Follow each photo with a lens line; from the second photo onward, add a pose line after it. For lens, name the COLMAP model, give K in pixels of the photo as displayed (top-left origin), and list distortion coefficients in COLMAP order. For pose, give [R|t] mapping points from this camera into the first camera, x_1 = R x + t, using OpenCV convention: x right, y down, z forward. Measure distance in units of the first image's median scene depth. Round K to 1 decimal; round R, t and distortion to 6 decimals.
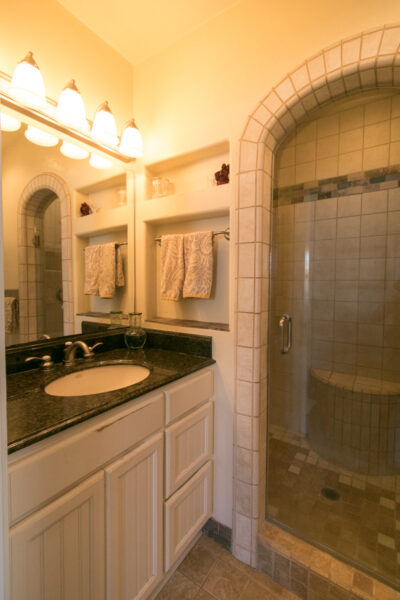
lens RADIAL K [[278.6, 0, 200.0], [0, 278.6, 300.0], [0, 0, 1]] dist [0.002049, 0.000039]
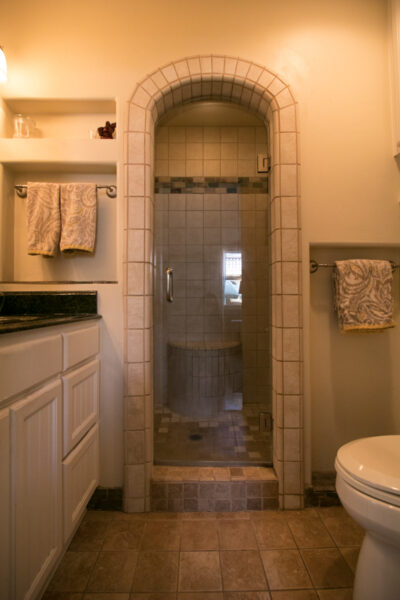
lens RADIAL K [[278.6, 0, 200.0], [0, 278.6, 300.0], [0, 0, 1]] dist [0.002049, 0.000039]
pose [[0.819076, -0.001760, 0.573682, -0.219561], [0.038969, 0.997856, -0.052576, 0.227713], [-0.572360, 0.065419, 0.817389, 0.005700]]
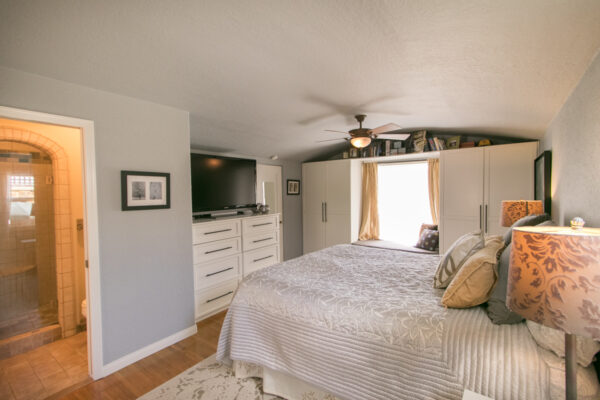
lens RADIAL K [[278.6, 0, 300.0], [0, 278.6, 200.0], [0, 0, 1]] dist [0.002049, 0.000039]
pose [[0.047162, -0.030549, 0.998420, -1.487703], [0.069229, 0.997229, 0.027243, -0.099418], [-0.996485, 0.067835, 0.049146, -1.335202]]
